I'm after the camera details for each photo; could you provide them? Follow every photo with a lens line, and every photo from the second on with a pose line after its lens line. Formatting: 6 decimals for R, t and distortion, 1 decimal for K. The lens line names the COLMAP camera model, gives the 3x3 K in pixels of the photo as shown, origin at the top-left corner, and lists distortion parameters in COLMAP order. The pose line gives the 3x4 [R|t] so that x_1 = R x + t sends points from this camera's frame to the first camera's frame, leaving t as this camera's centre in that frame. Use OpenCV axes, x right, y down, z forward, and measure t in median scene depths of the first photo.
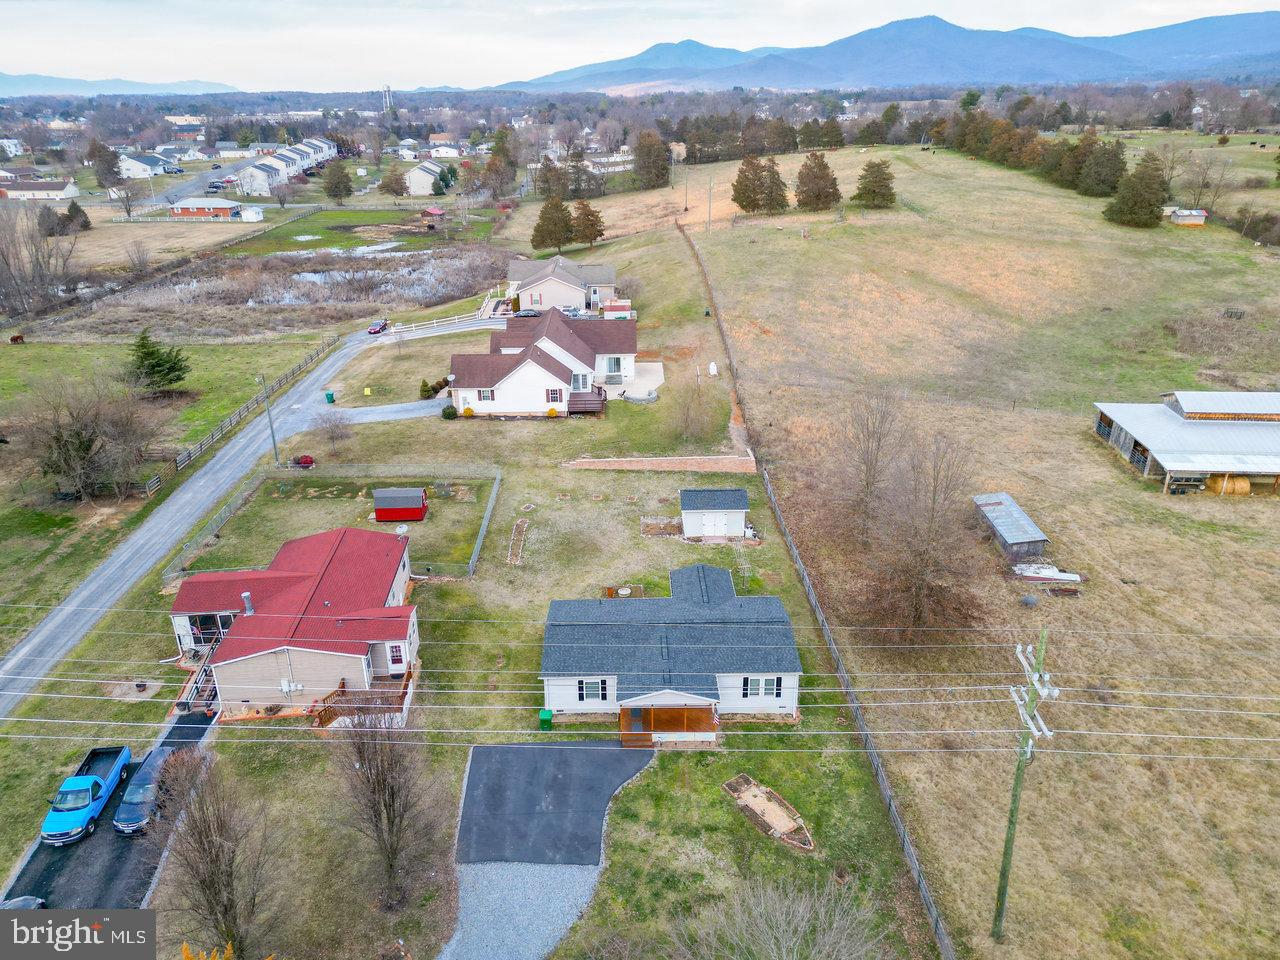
lens RADIAL K [[899.9, 0, 640.0], [0, 899.9, 480.0], [0, 0, 1]] dist [0.093916, -0.061877]
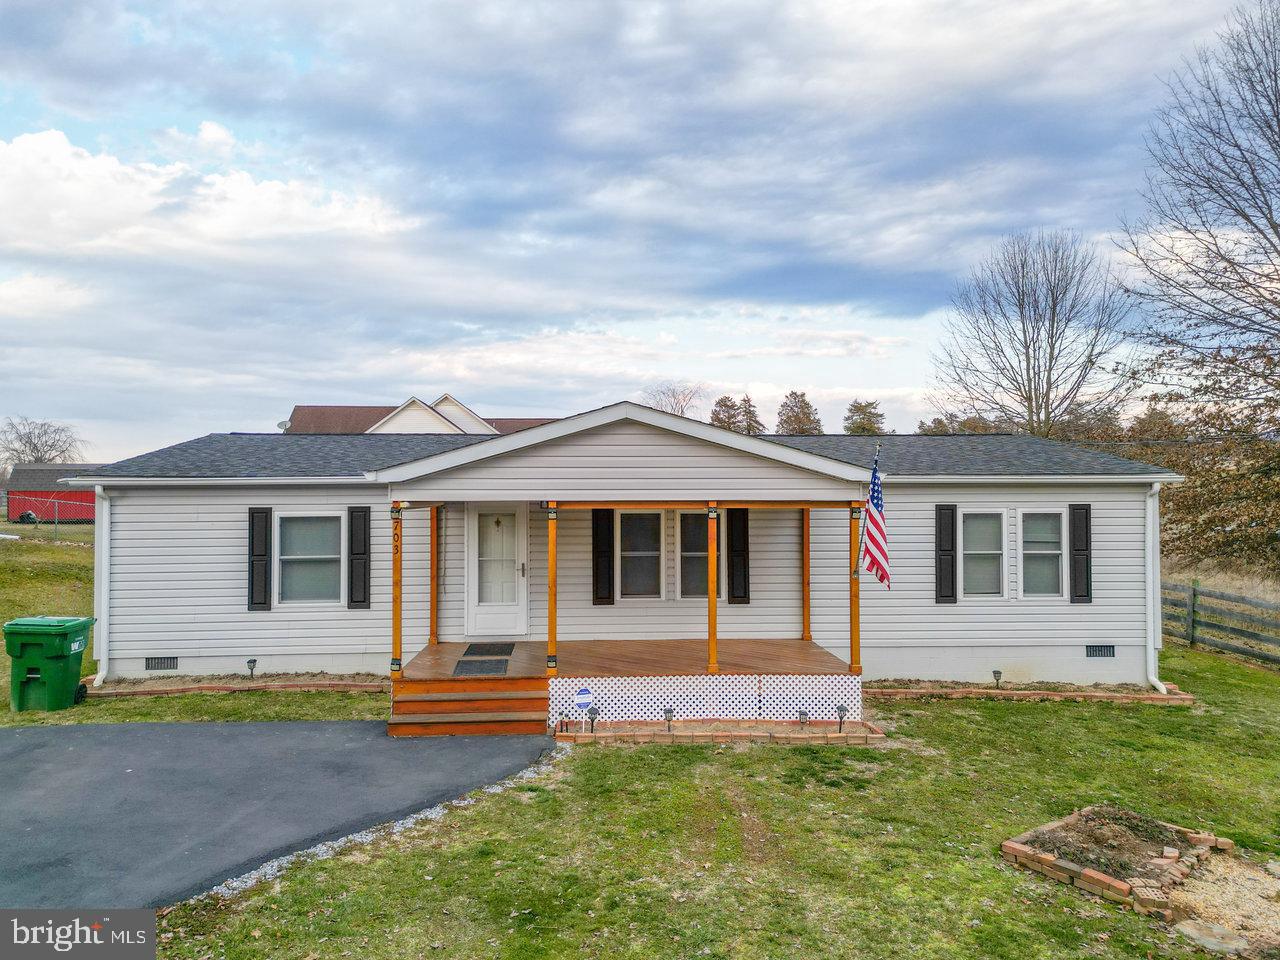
lens RADIAL K [[892.5, 0, 640.0], [0, 892.5, 480.0], [0, 0, 1]] dist [0.102721, -0.070369]
pose [[0.999451, 0.002679, 0.033032, 0.015344], [0.011151, 0.911423, -0.411319, 0.186187], [-0.031208, 0.411462, 0.910893, 0.461605]]
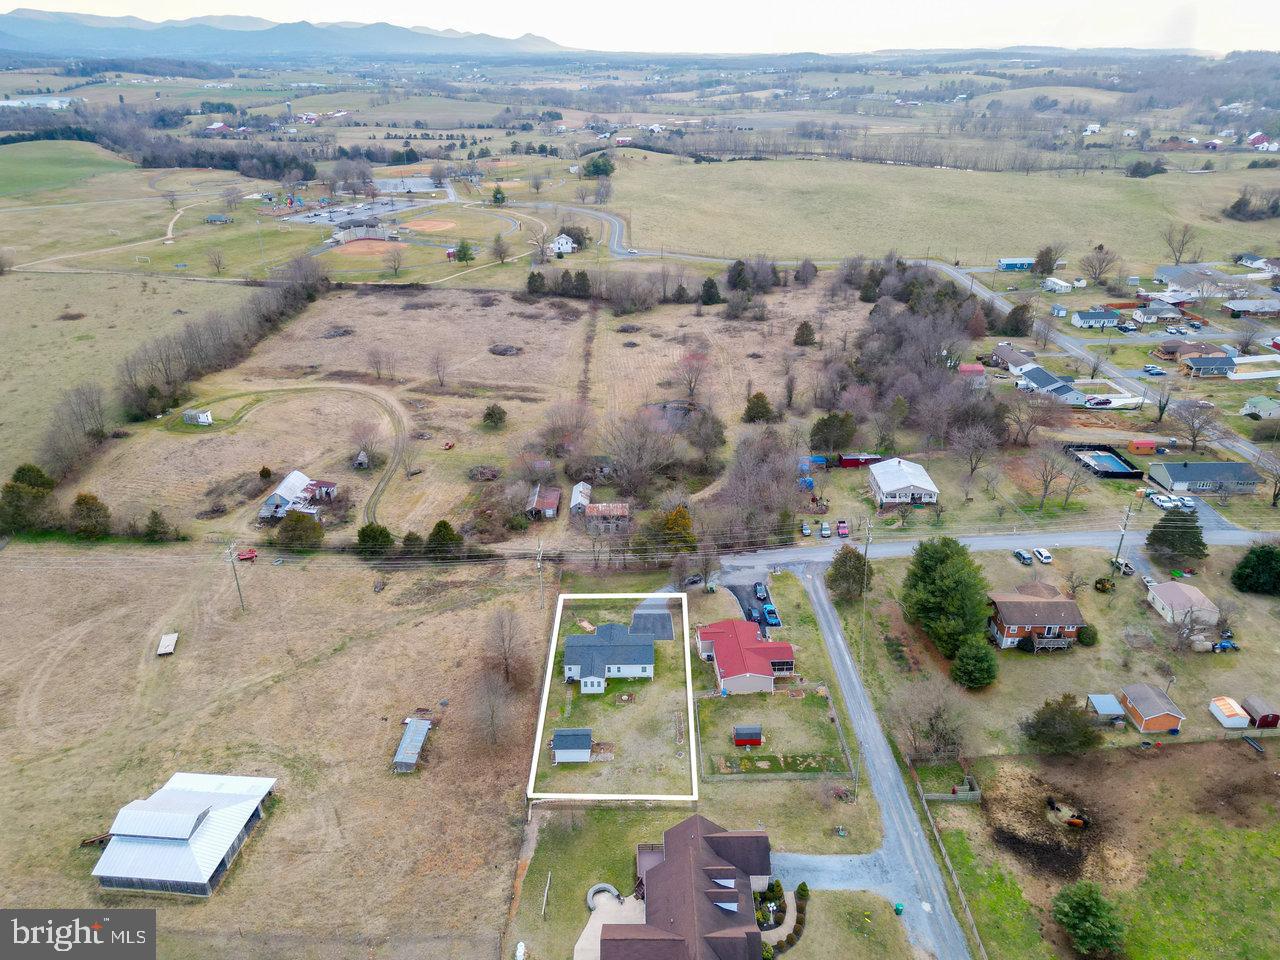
lens RADIAL K [[892.5, 0, 640.0], [0, 892.5, 480.0], [0, 0, 1]] dist [0.102721, -0.070369]
pose [[-0.999618, 0.011103, 0.025304, -0.085767], [0.026263, 0.666507, 0.745036, -1.383235], [-0.008593, 0.745416, -0.666544, 1.528000]]
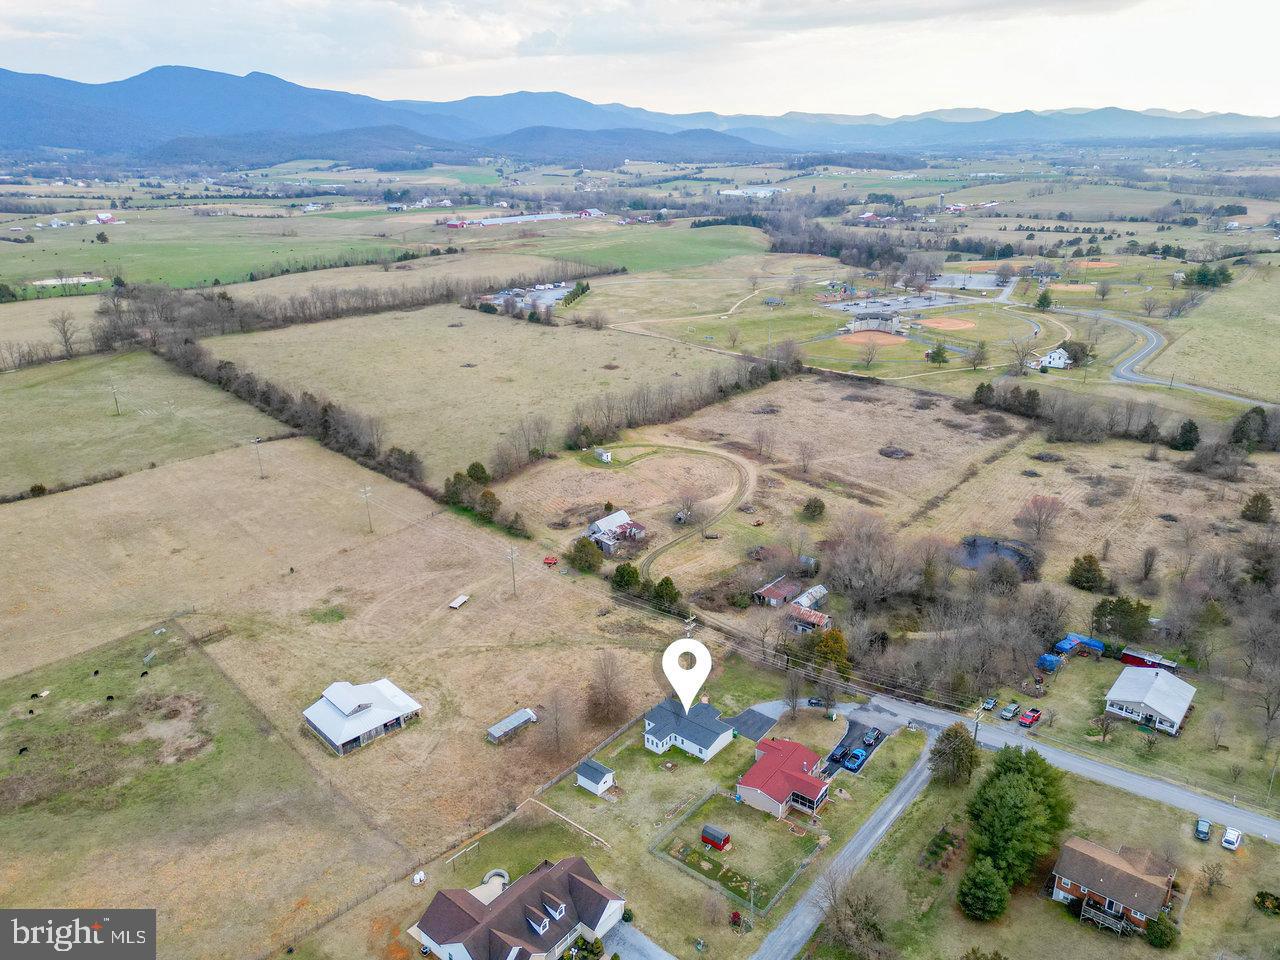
lens RADIAL K [[892.5, 0, 640.0], [0, 892.5, 480.0], [0, 0, 1]] dist [0.102721, -0.070369]
pose [[-0.754282, -0.206113, 0.623358, -1.000736], [0.276920, 0.760984, 0.586702, -1.454229], [-0.595293, 0.615159, -0.516920, 1.369314]]
